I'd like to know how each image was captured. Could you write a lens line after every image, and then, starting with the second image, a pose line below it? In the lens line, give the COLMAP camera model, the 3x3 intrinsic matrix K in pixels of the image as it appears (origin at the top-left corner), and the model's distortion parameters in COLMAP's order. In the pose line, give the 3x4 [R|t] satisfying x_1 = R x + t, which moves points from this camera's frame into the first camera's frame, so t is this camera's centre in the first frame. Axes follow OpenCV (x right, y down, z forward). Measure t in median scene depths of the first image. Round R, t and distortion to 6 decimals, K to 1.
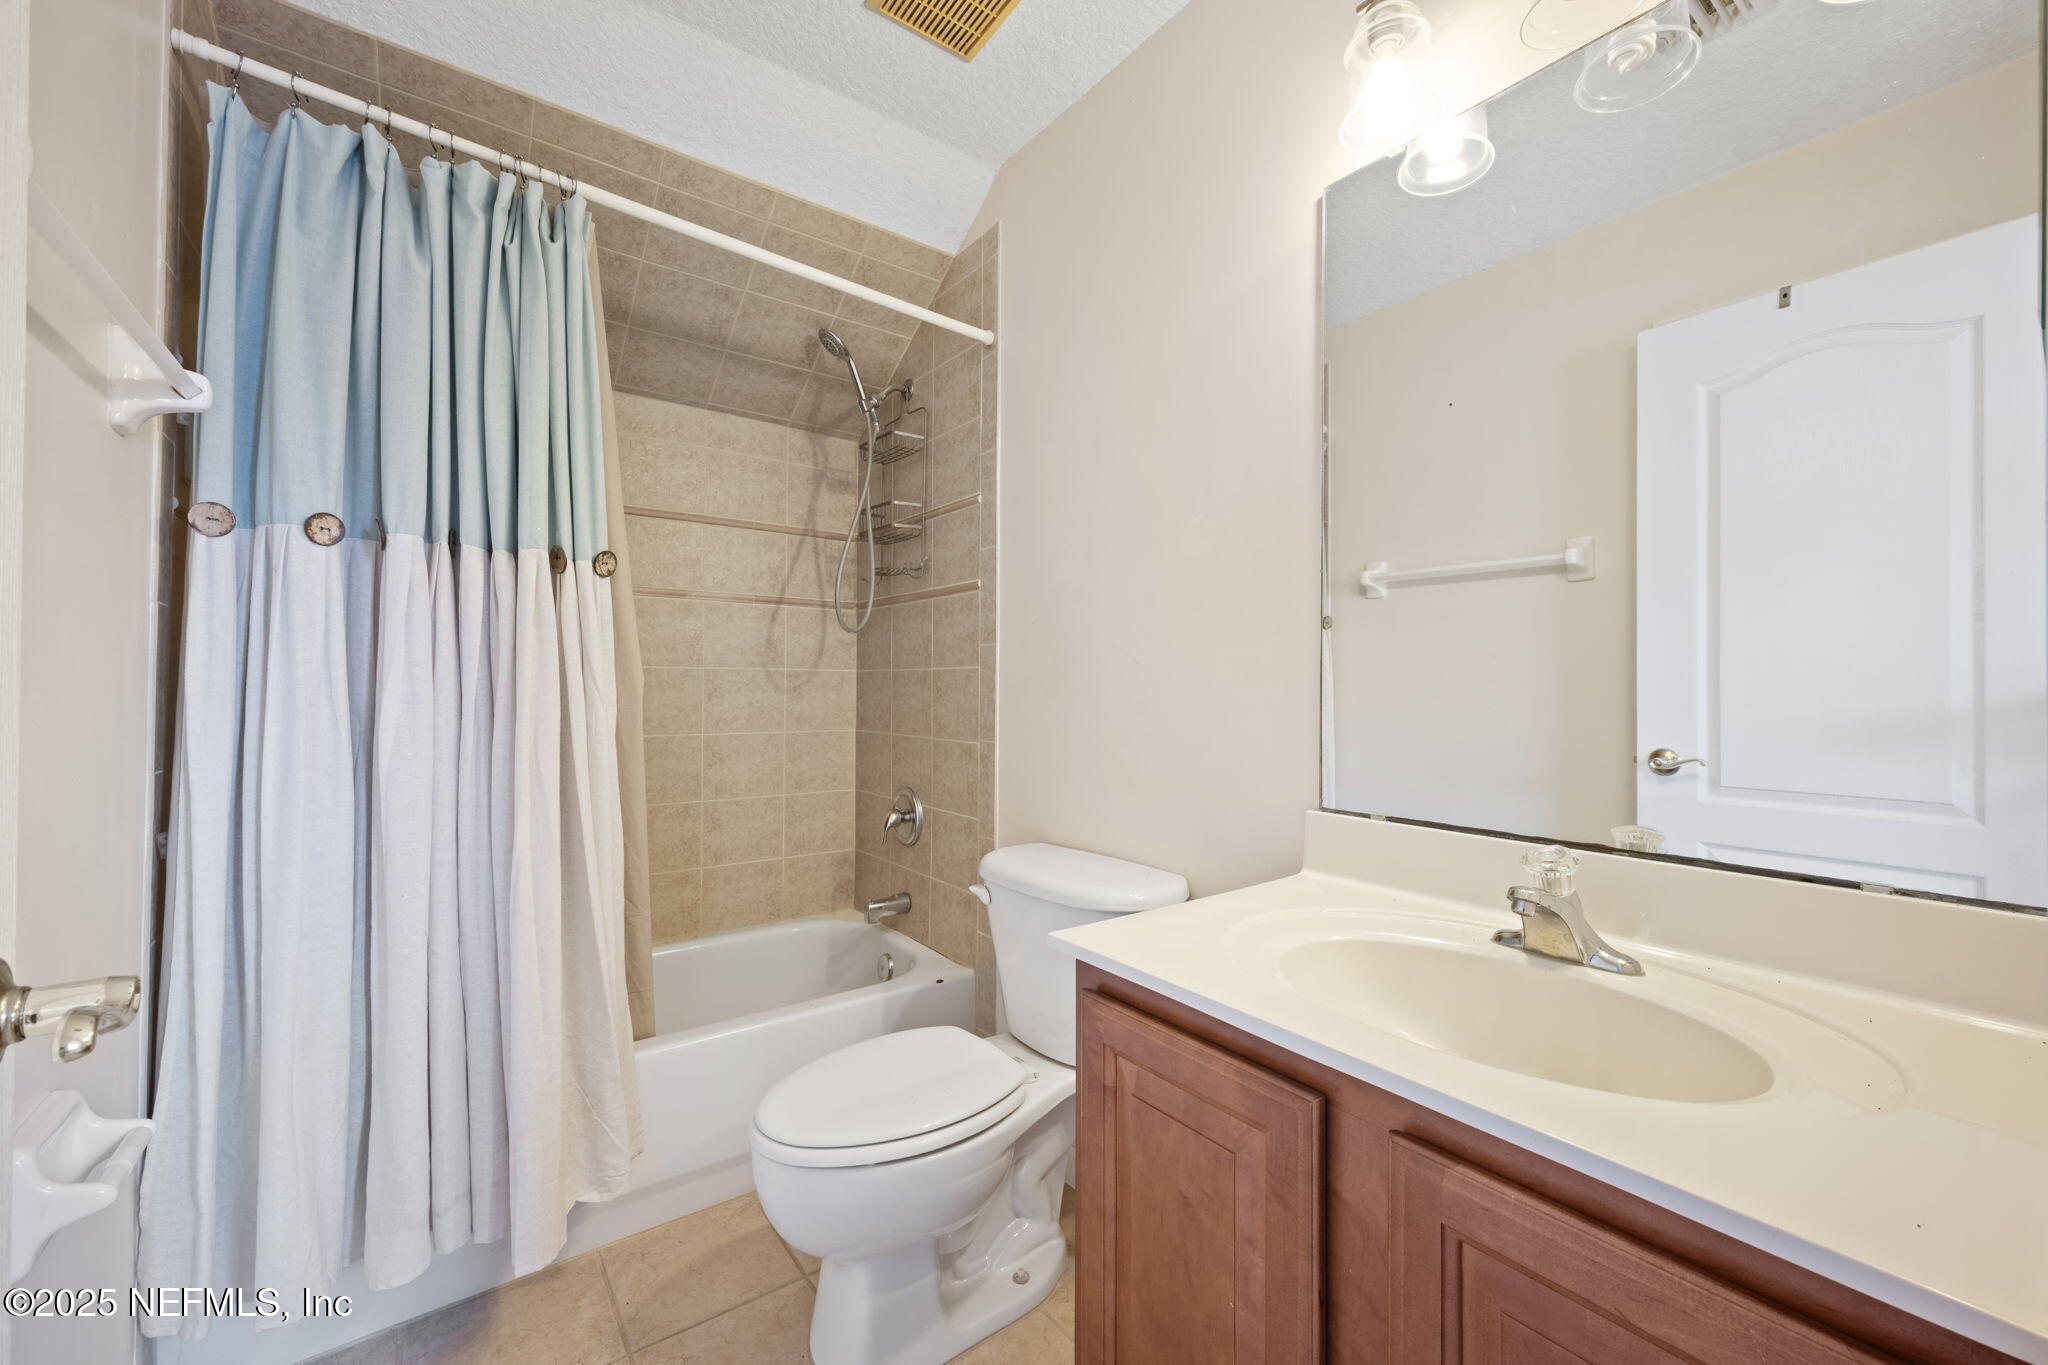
lens RADIAL K [[805.4, 0, 1022.9], [0, 805.4, 688.2], [0, 0, 1]] dist [0.001935, 0.000563]
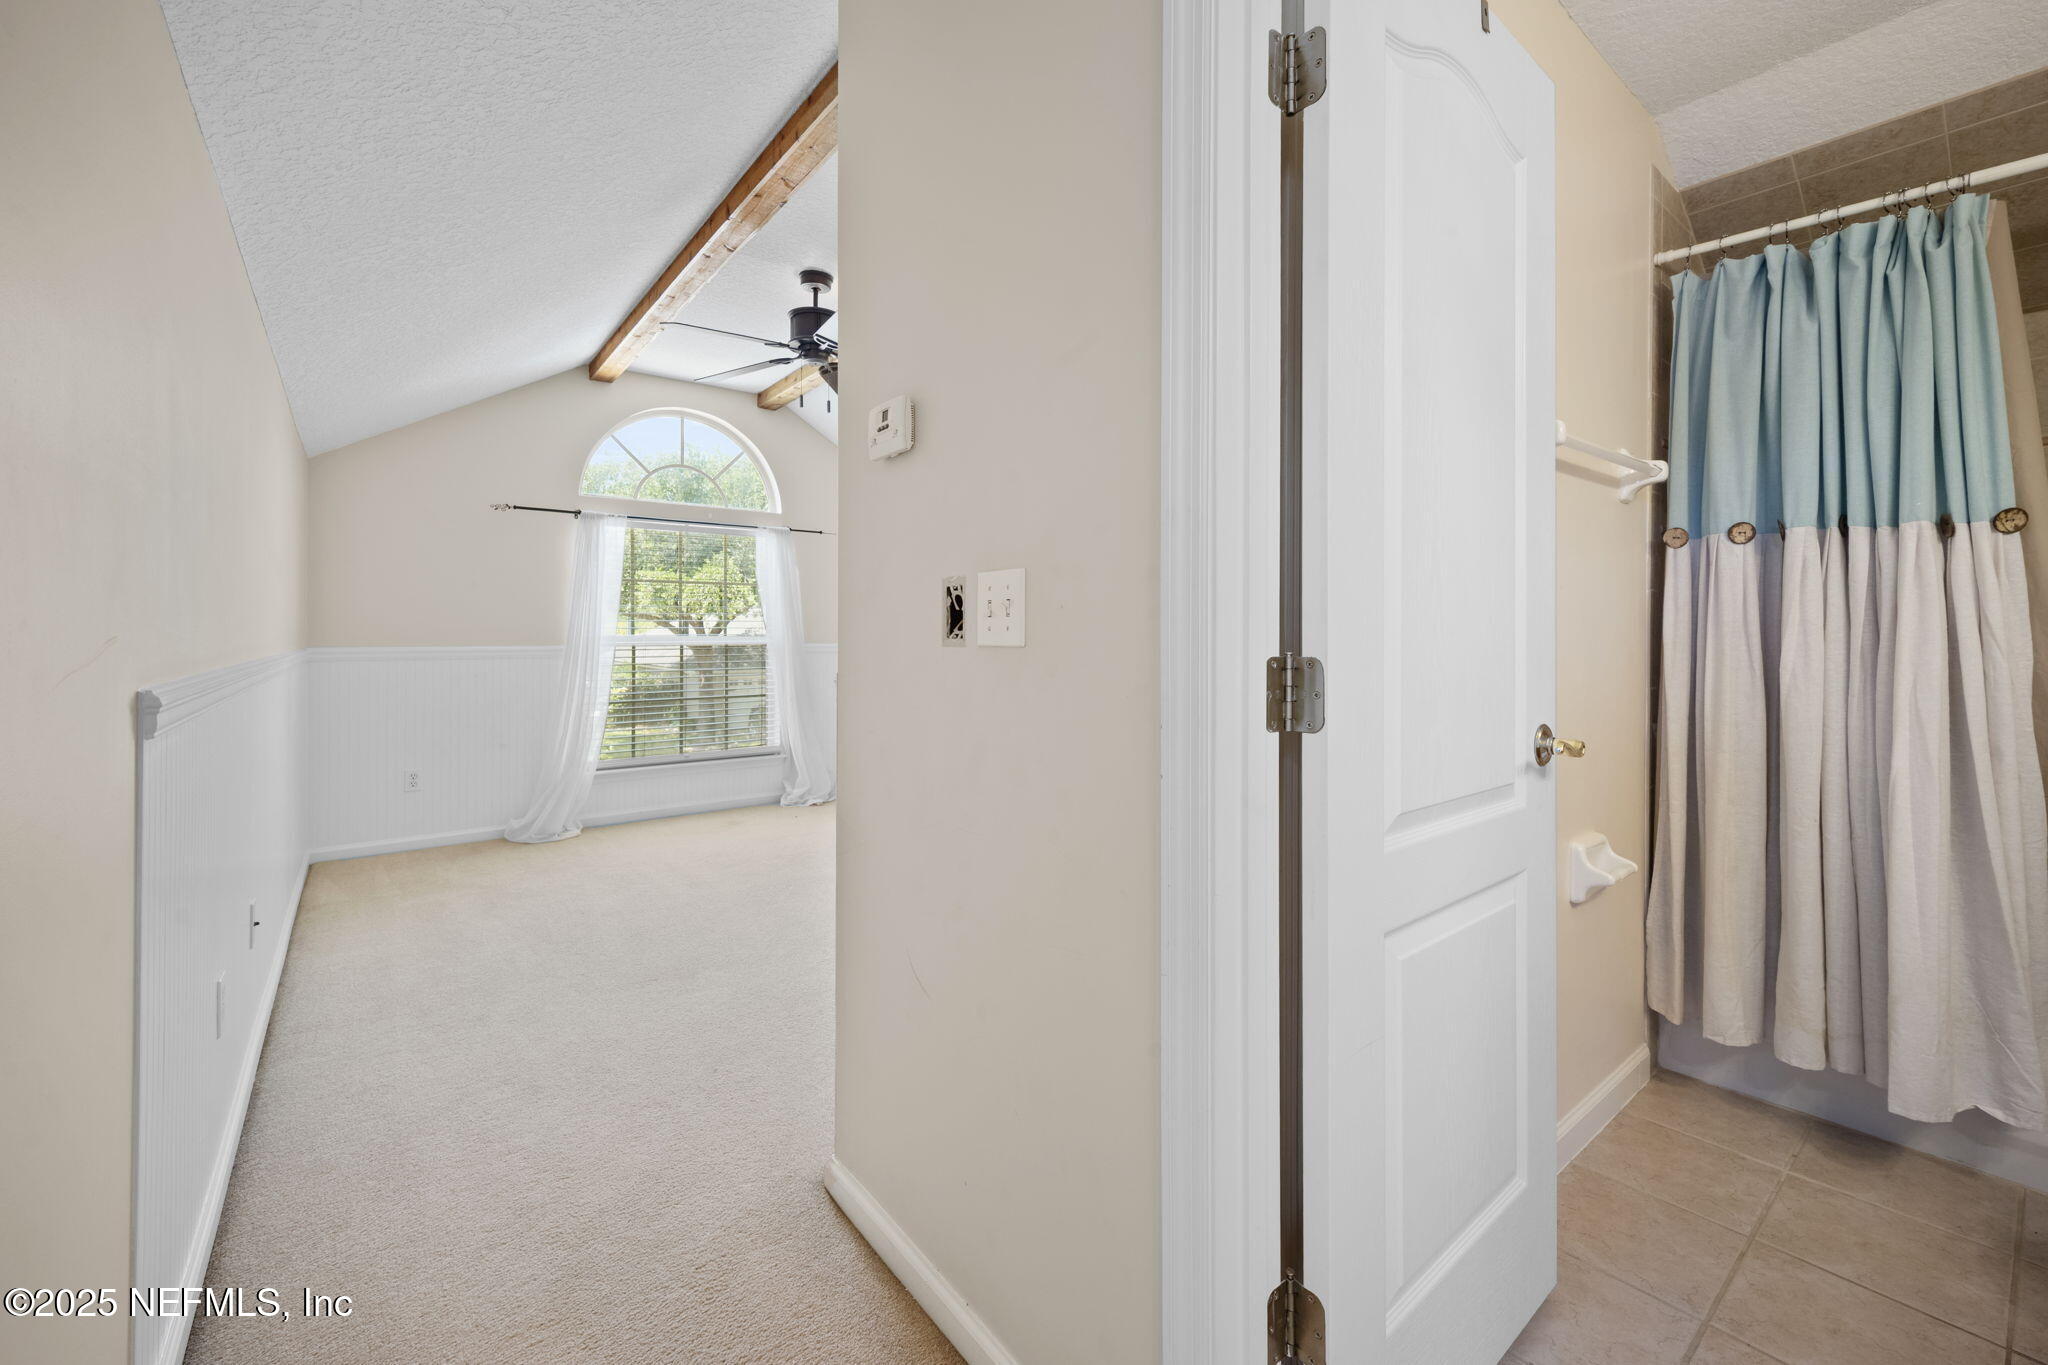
lens RADIAL K [[826.8, 0, 1022.5], [0, 826.8, 619.8], [0, 0, 1]] dist [0.001410, 0.000362]
pose [[0.029058, -0.022456, -0.999325, 0.587631], [-0.000690, 0.999747, -0.022486, -0.000838], [0.999577, 0.001343, 0.029035, -0.353491]]
